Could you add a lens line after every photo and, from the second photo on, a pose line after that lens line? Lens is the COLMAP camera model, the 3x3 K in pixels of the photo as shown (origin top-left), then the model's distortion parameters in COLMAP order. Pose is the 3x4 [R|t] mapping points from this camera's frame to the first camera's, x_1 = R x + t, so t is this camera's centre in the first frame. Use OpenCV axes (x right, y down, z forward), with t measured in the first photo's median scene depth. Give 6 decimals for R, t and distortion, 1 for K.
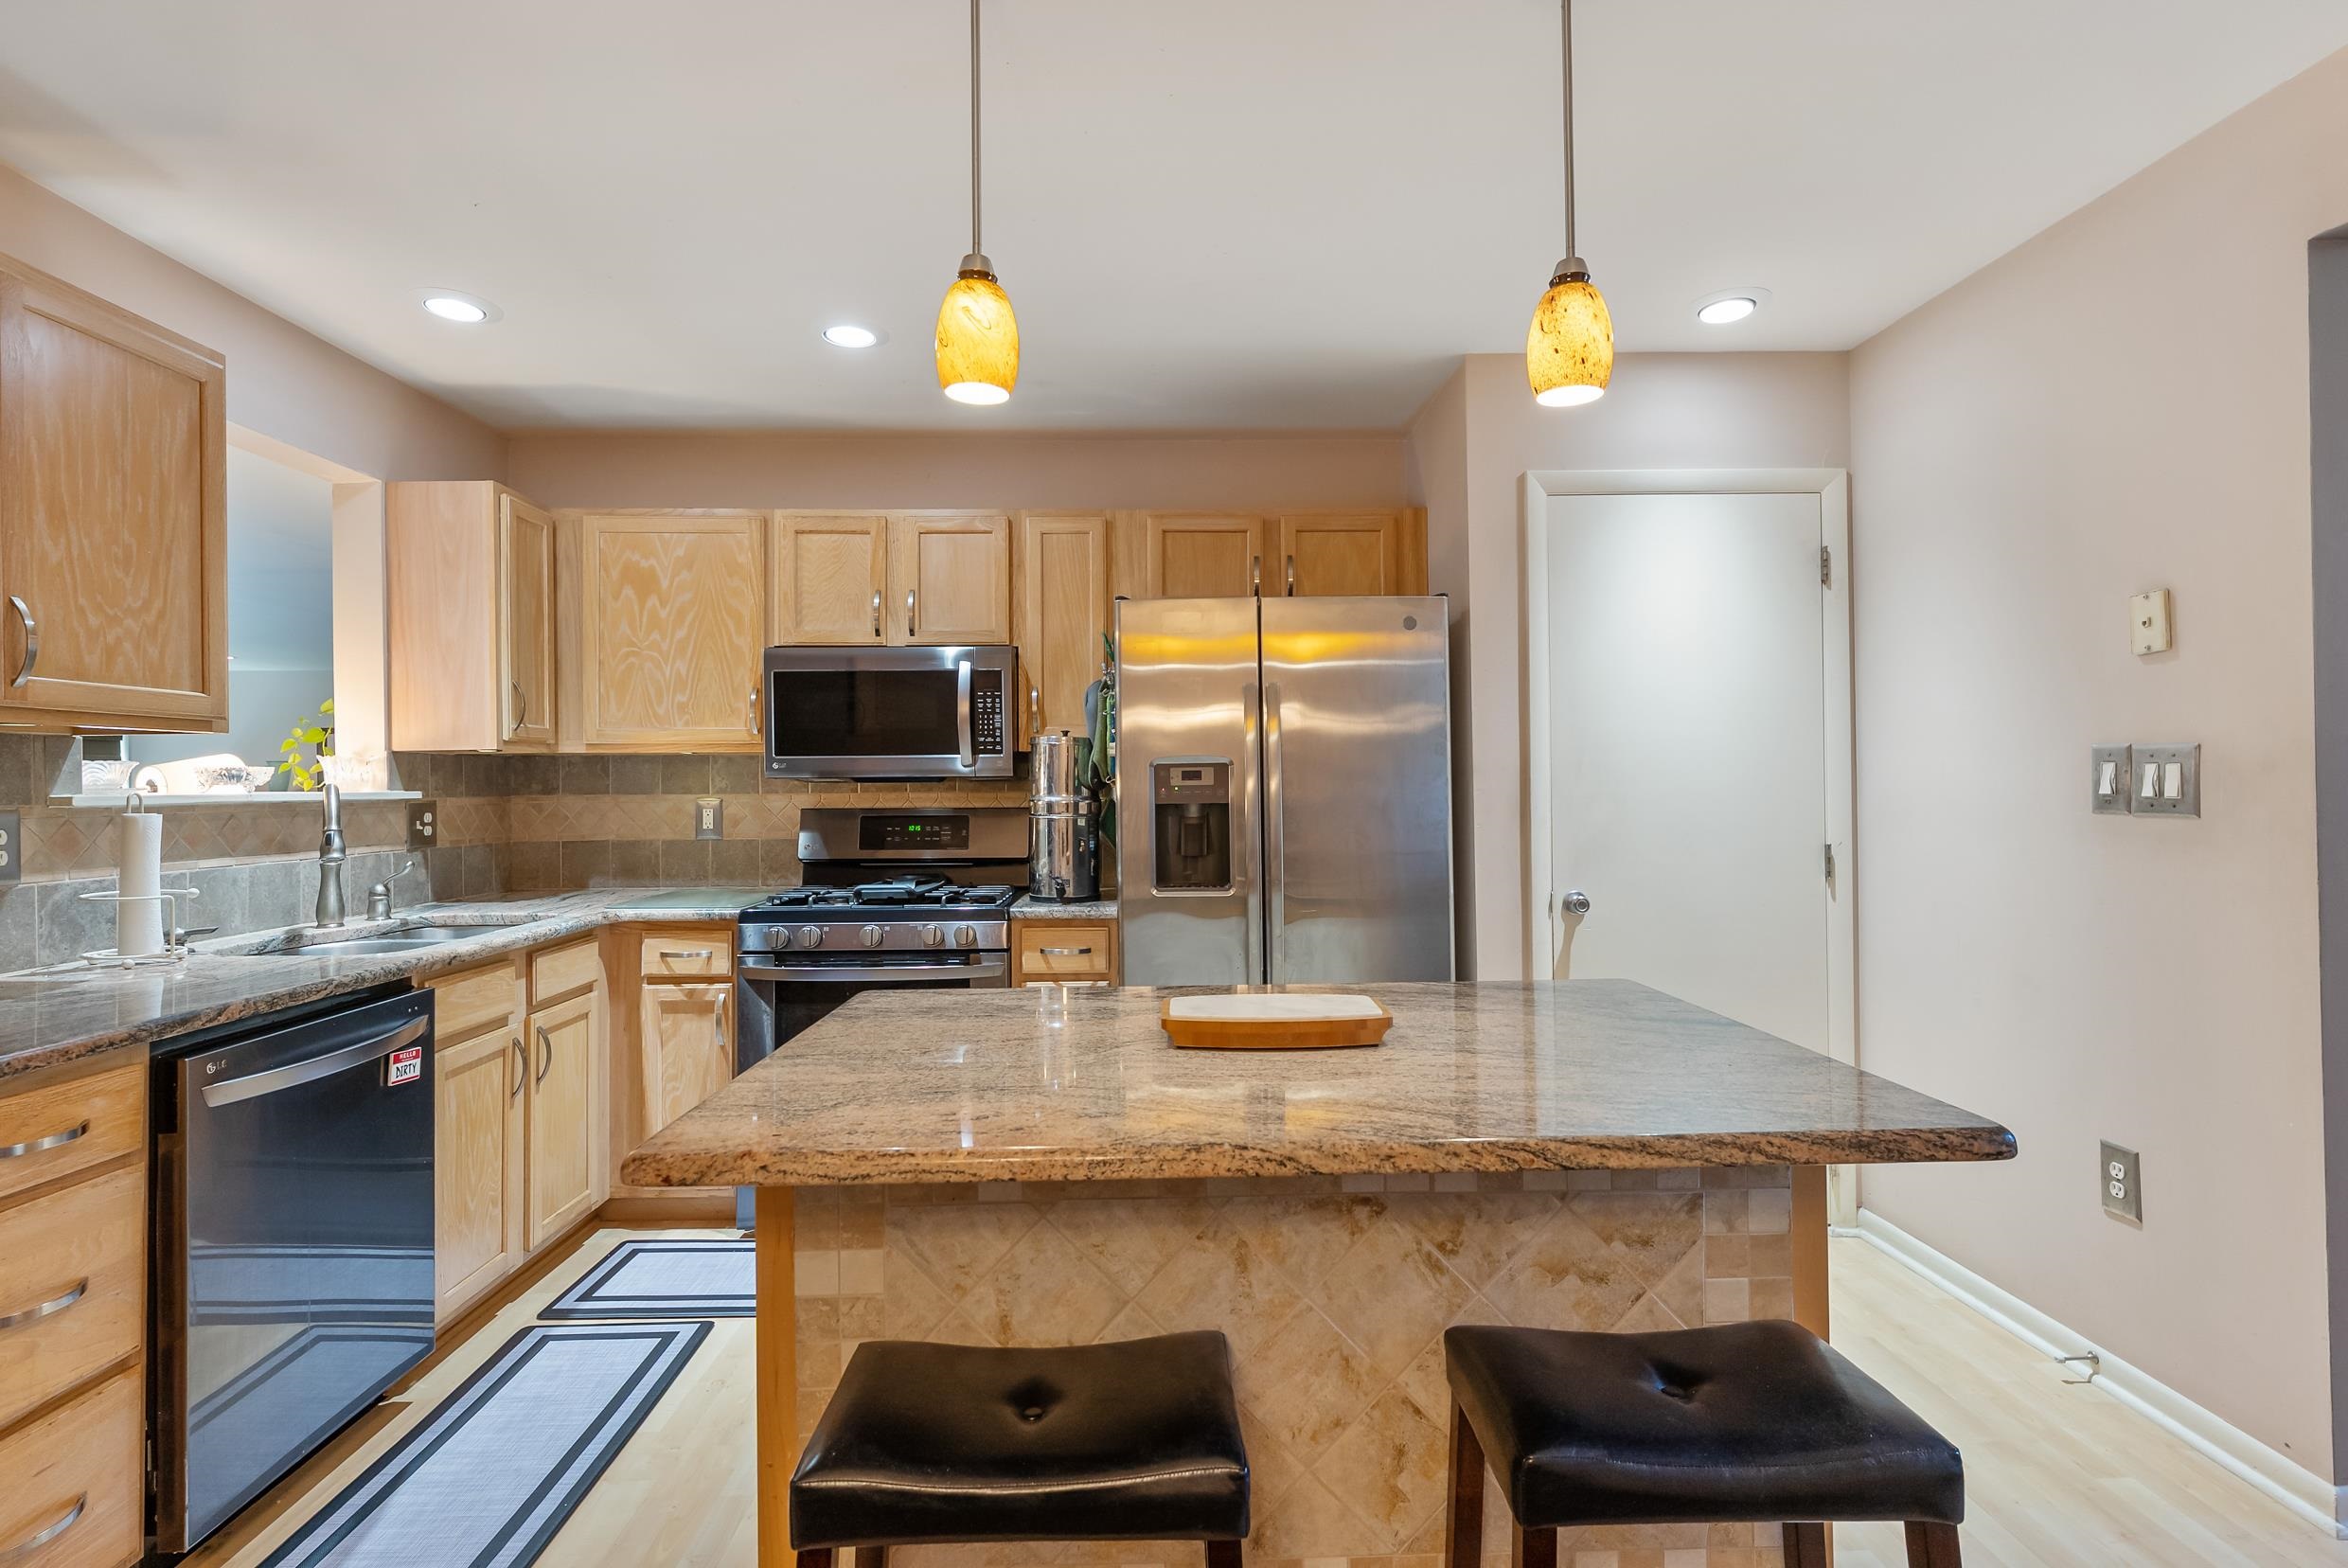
lens RADIAL K [[1099.6, 0, 1174.0], [0, 1099.6, 784.0], [0, 0, 1]] dist [-0.000081, 0.000160]
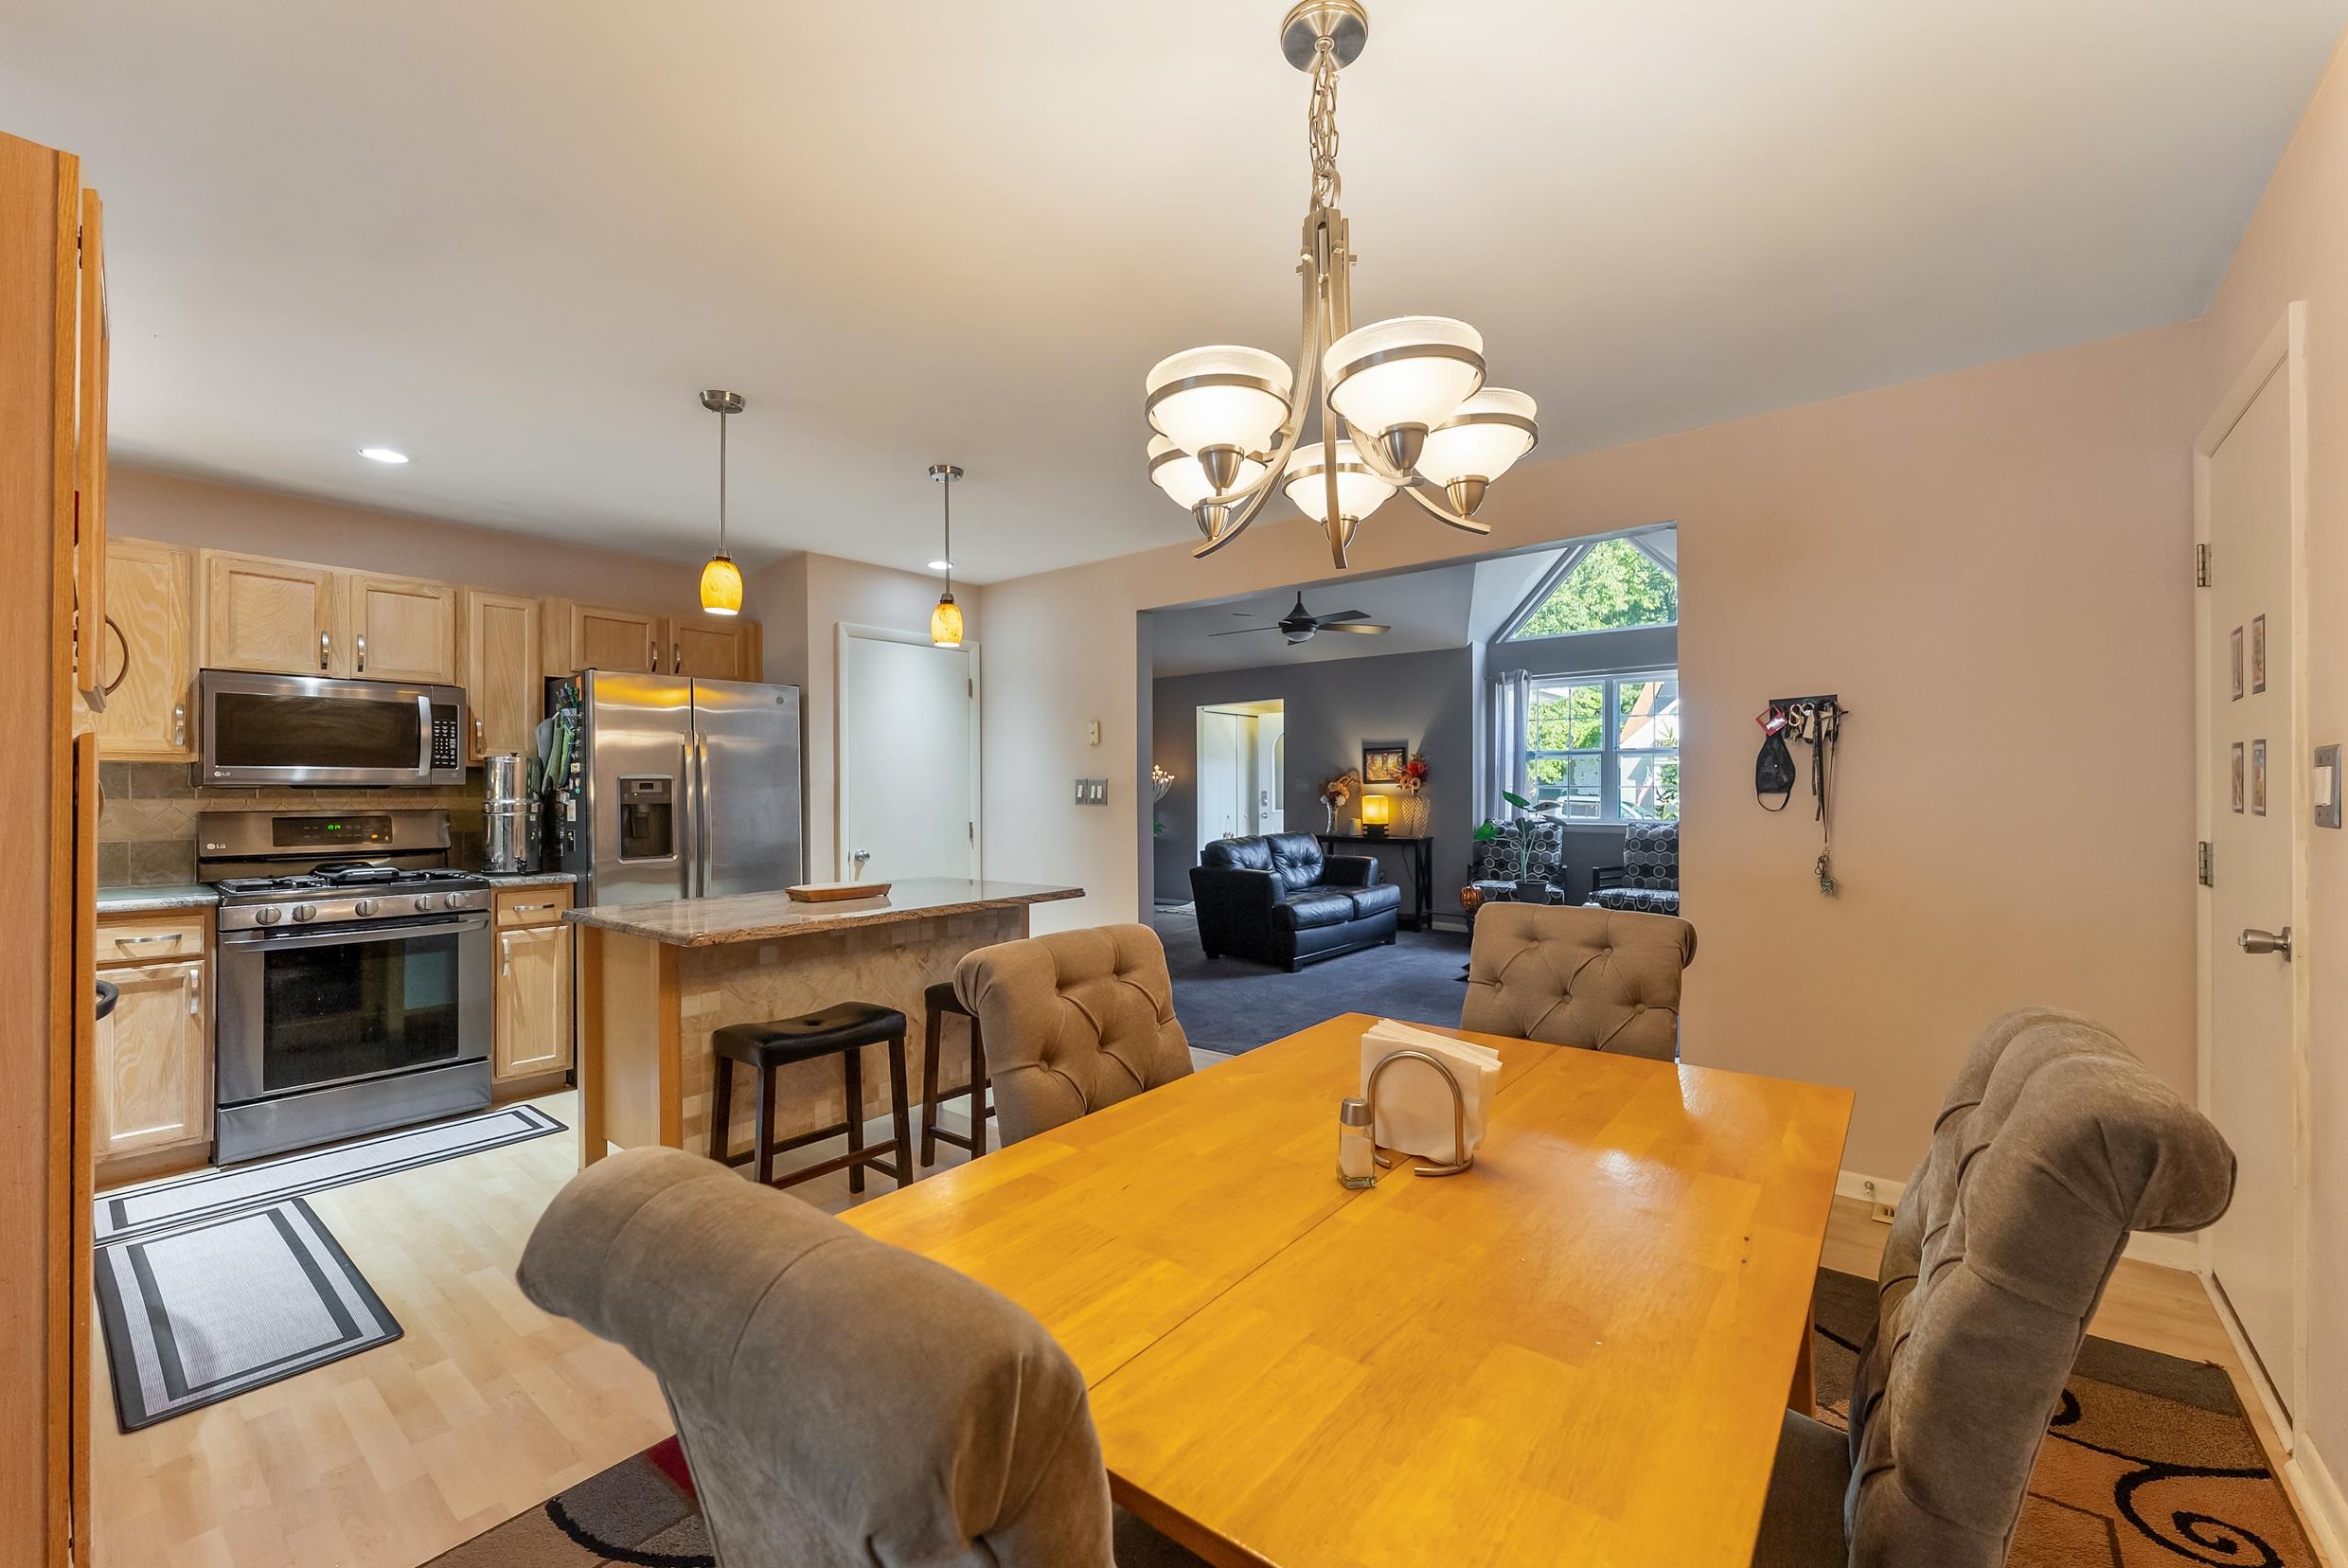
lens RADIAL K [[951.3, 0, 1174.0], [0, 951.3, 784.0], [0, 0, 1]] dist [0.000322, -0.000062]
pose [[0.653335, 0.010739, 0.756993, -0.495194], [-0.003539, 0.999932, -0.011130, 0.001580], [-0.757061, 0.004593, 0.653328, -0.444125]]
